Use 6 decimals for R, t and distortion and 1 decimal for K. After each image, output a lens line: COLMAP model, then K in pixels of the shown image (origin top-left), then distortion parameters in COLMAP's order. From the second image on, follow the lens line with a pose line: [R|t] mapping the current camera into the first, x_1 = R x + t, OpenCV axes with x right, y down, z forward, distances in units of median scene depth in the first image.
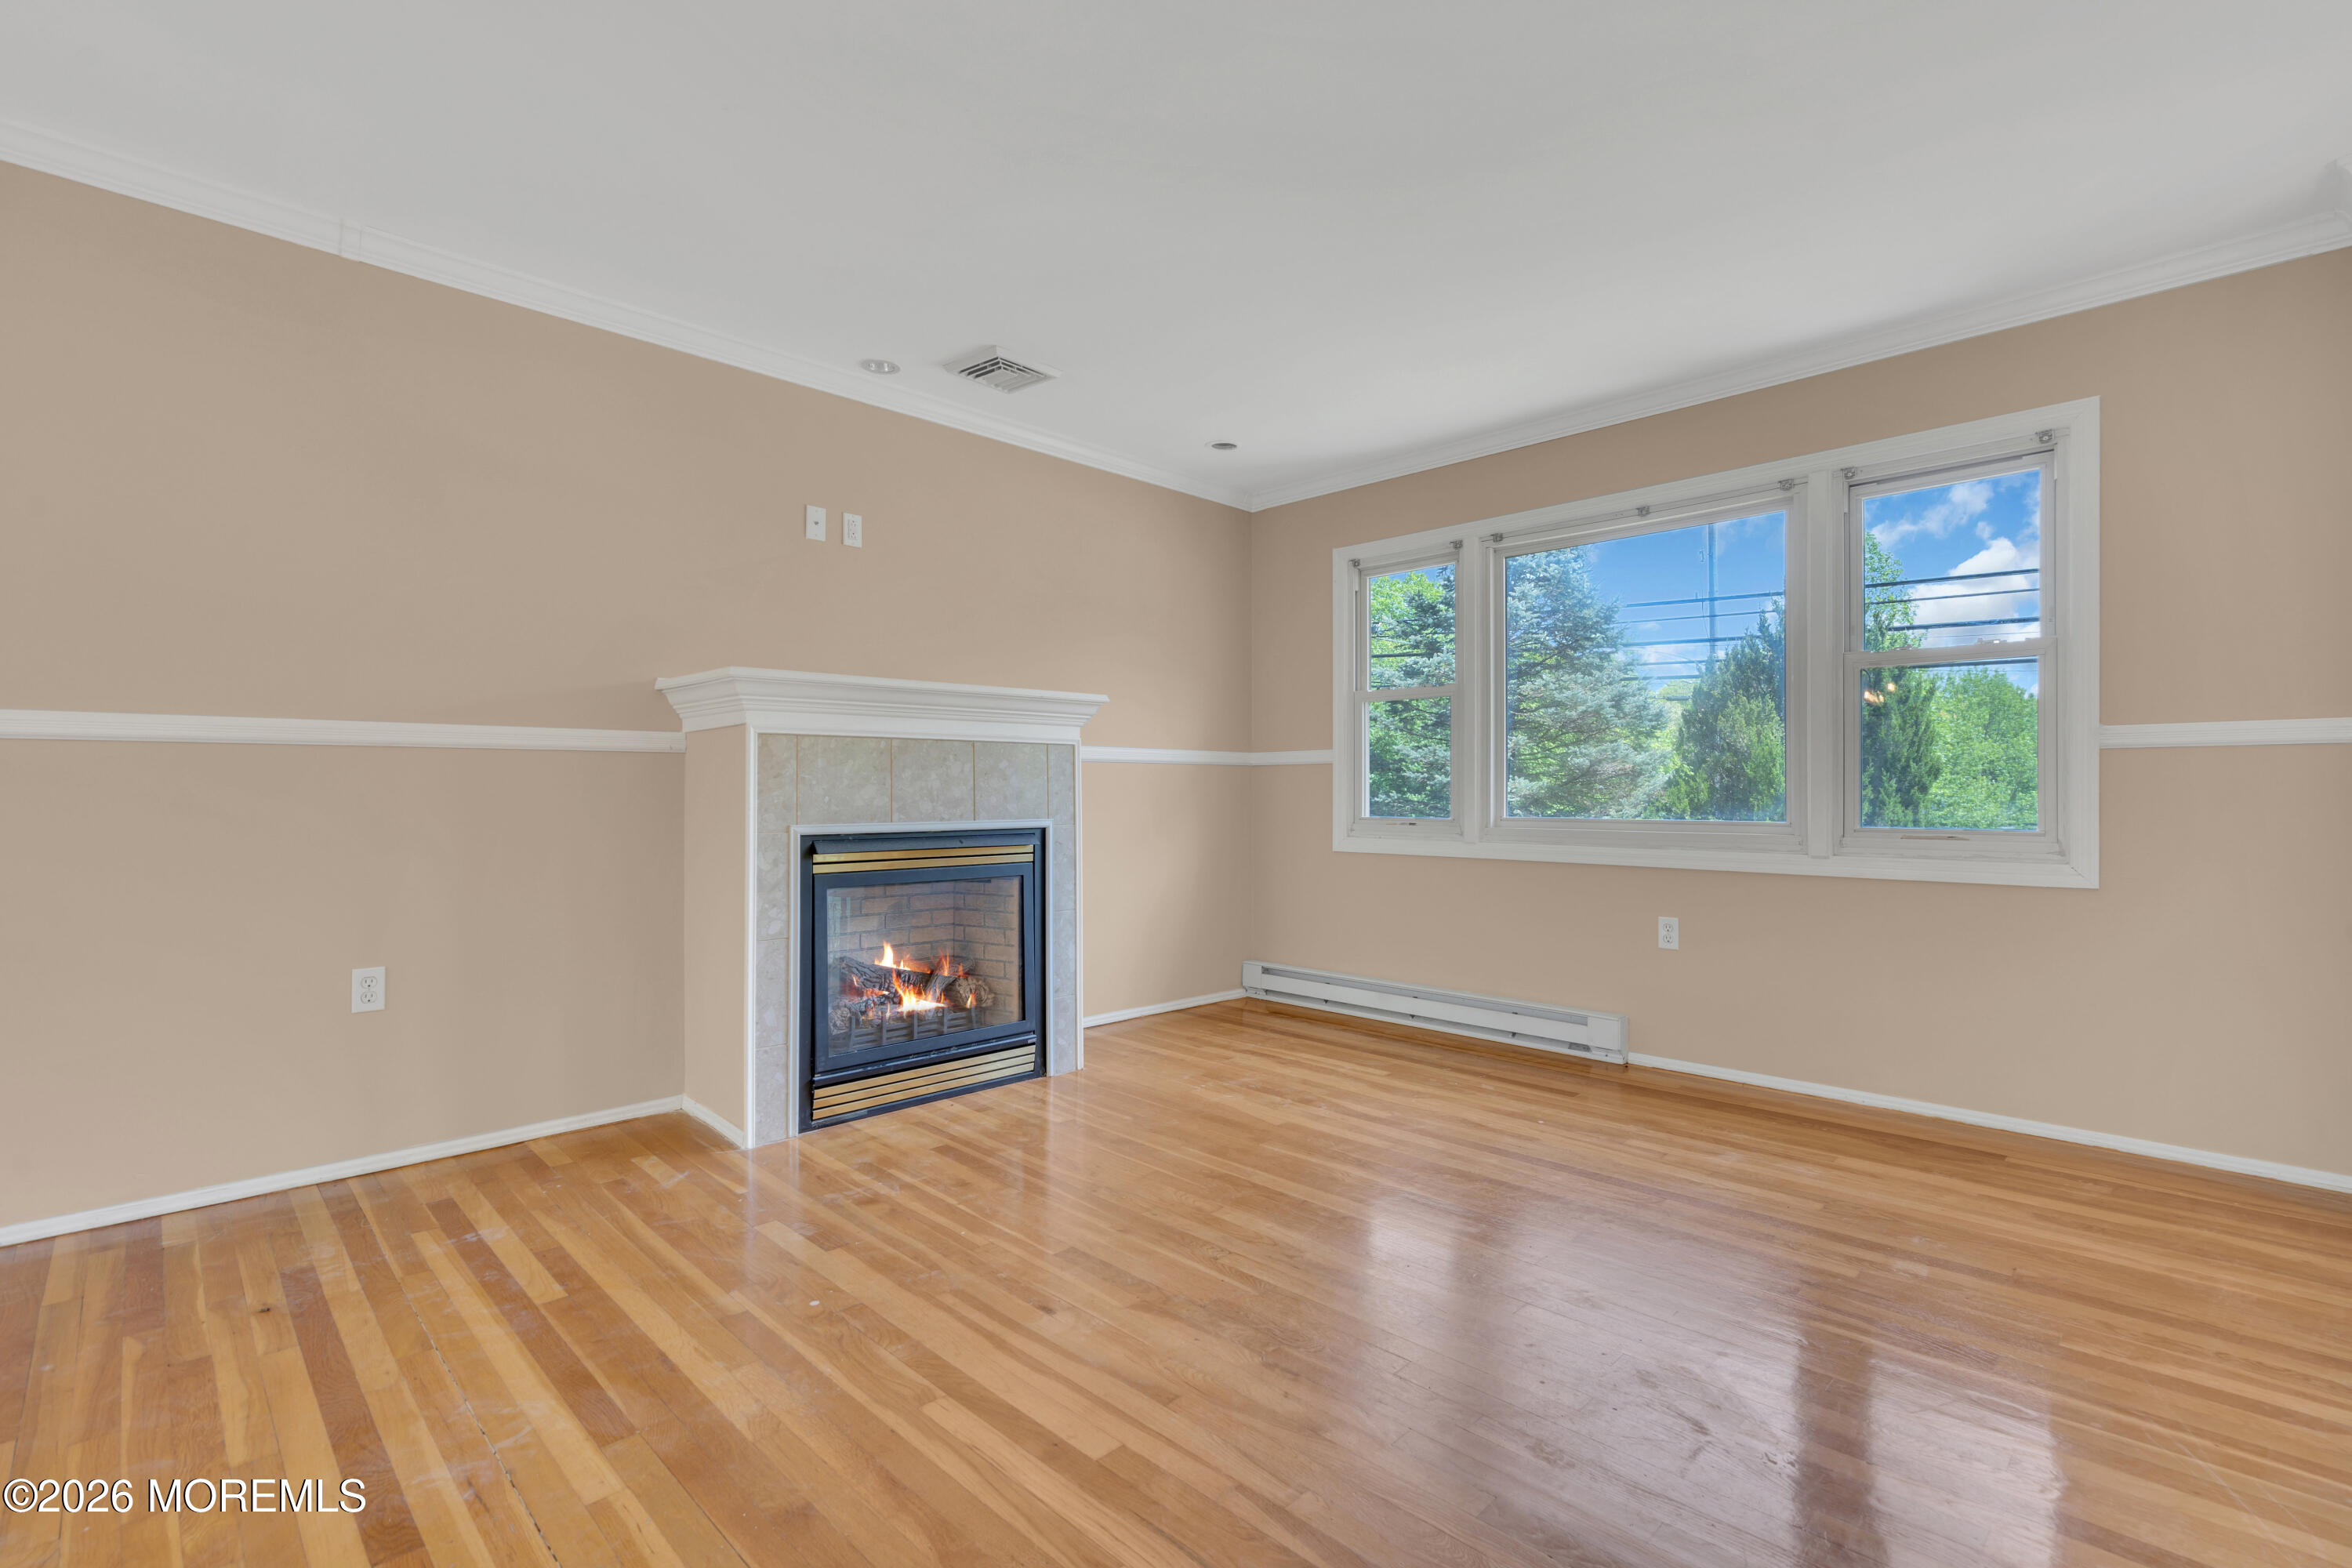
lens RADIAL K [[1059.9, 0, 1173.4], [0, 1059.9, 786.9], [0, 0, 1]] dist [0.000070, 0.000168]
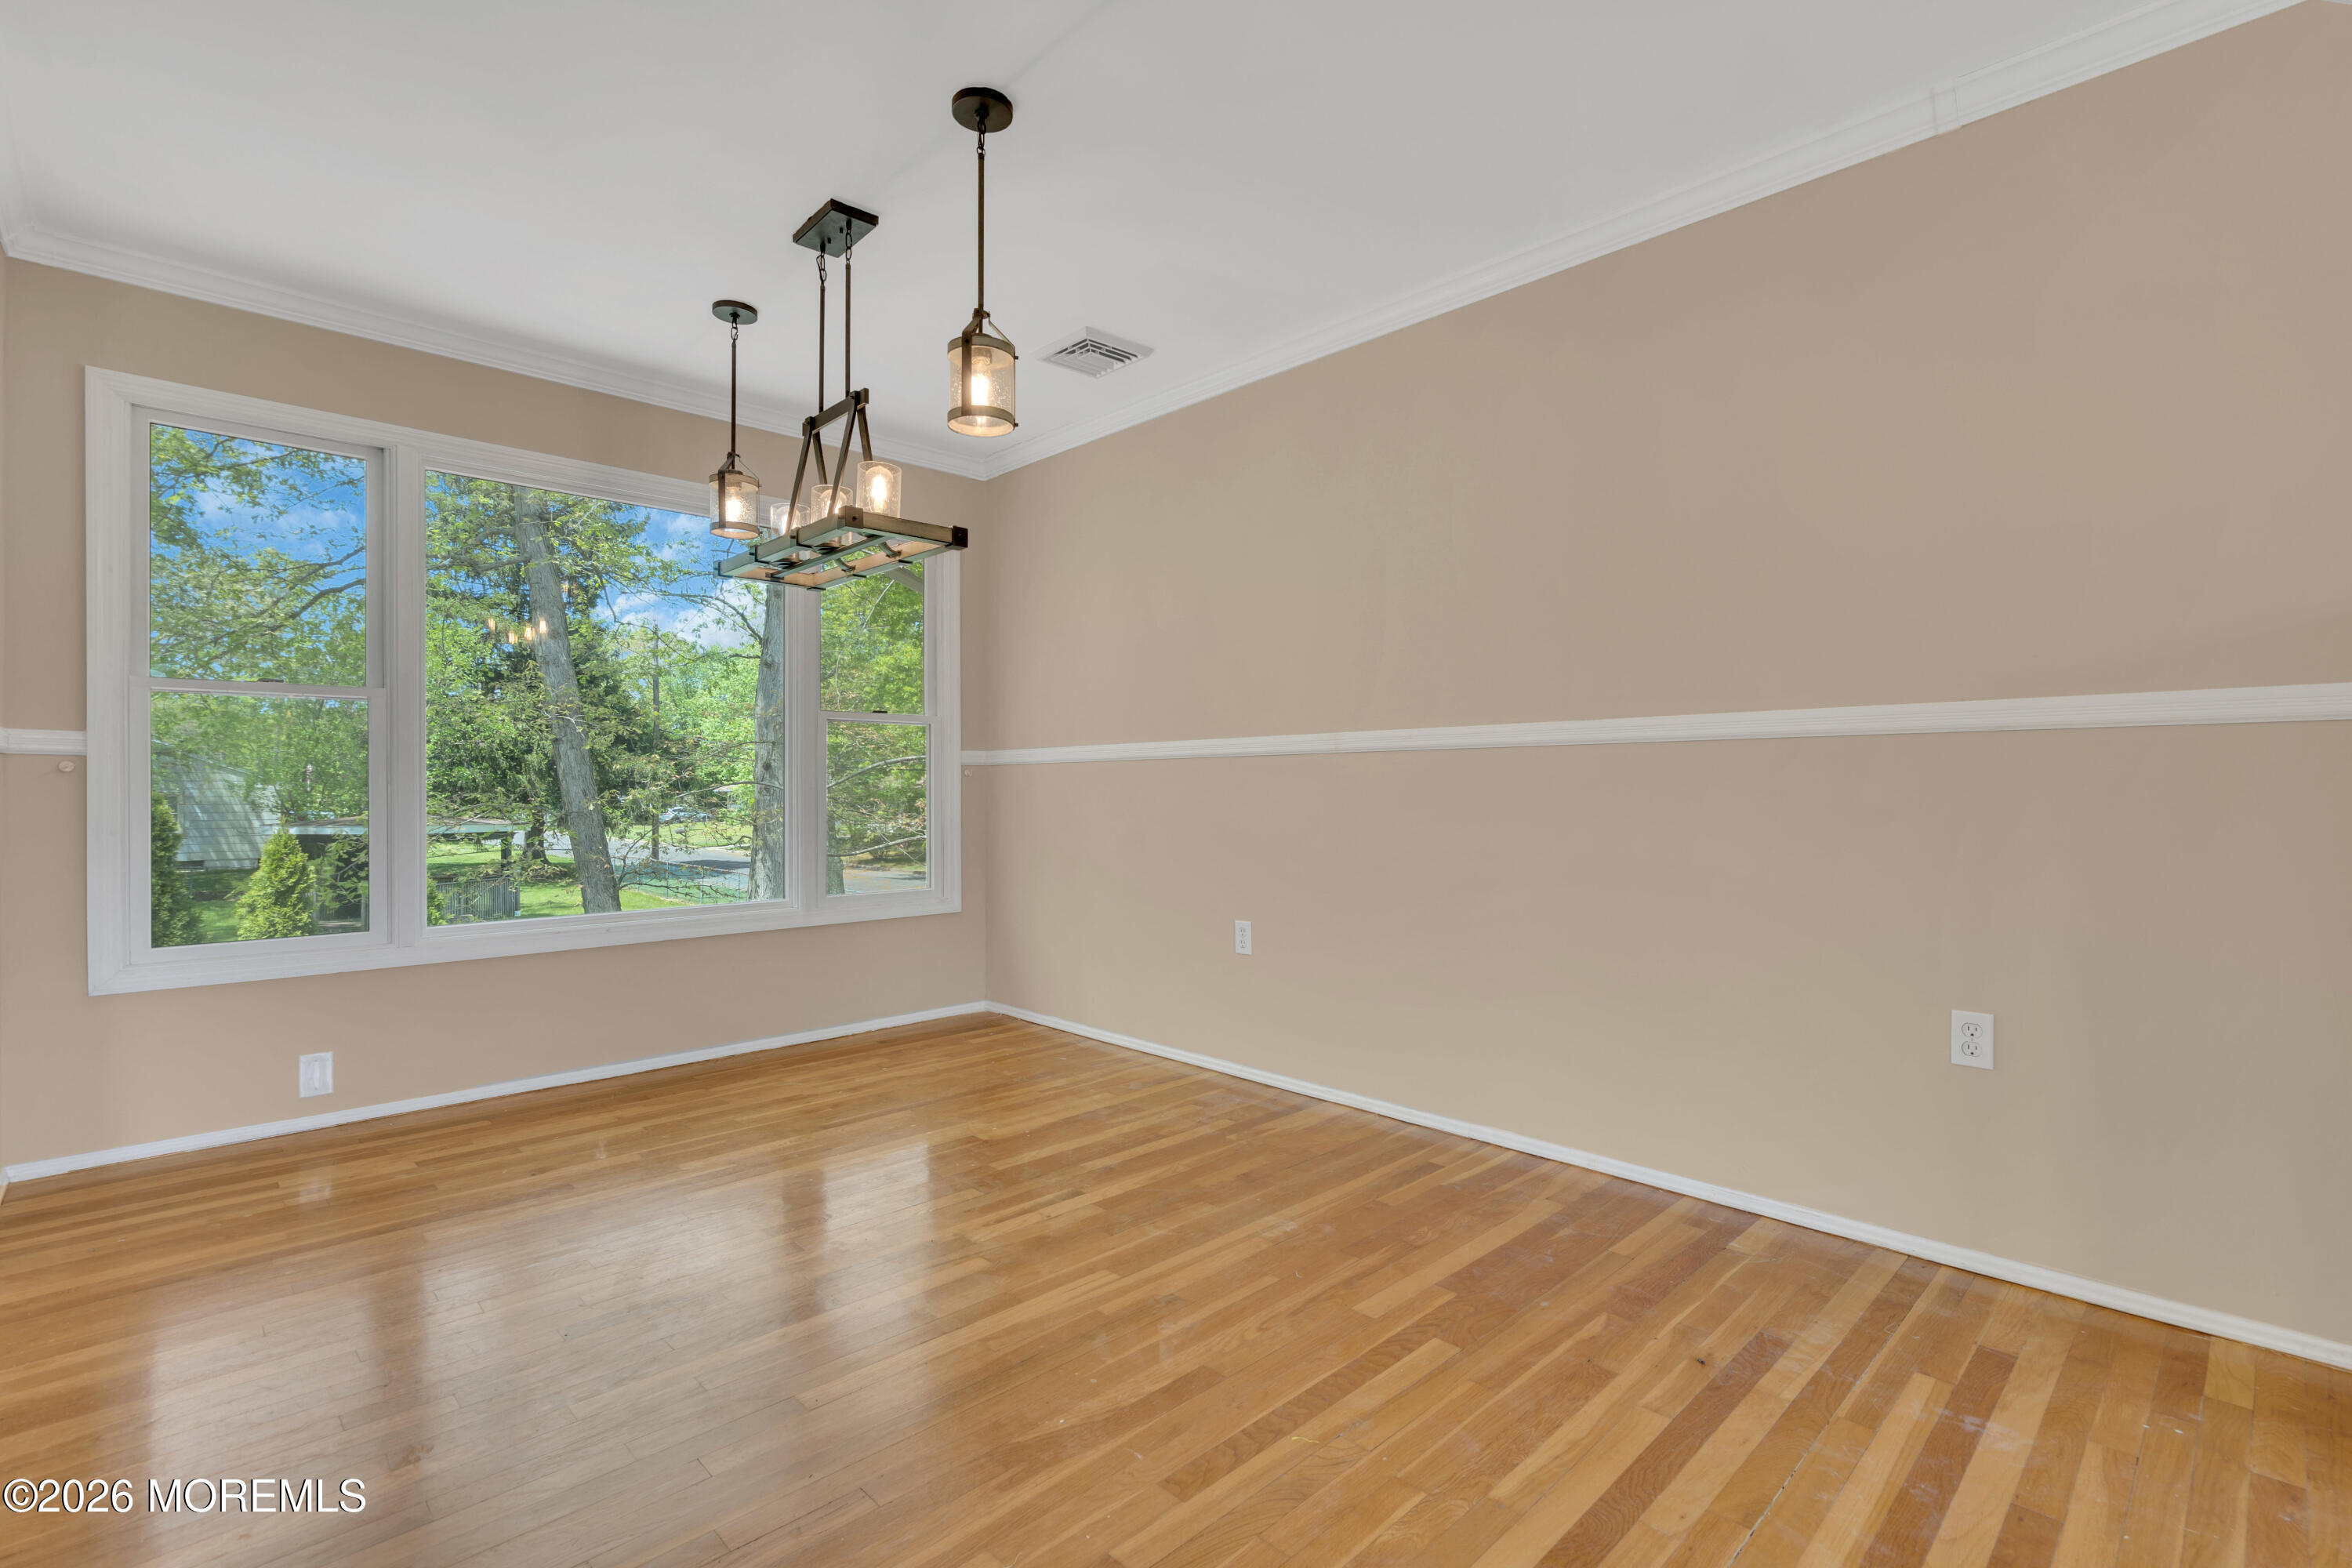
lens RADIAL K [[1070.9, 0, 1173.5], [0, 1070.9, 784.5], [0, 0, 1]] dist [-0.001797, 0.000123]
pose [[-0.016206, 0.006044, -0.999850, 0.059413], [0.004548, 0.999972, 0.005972, -0.009012], [0.999858, -0.004450, -0.016233, 0.490805]]
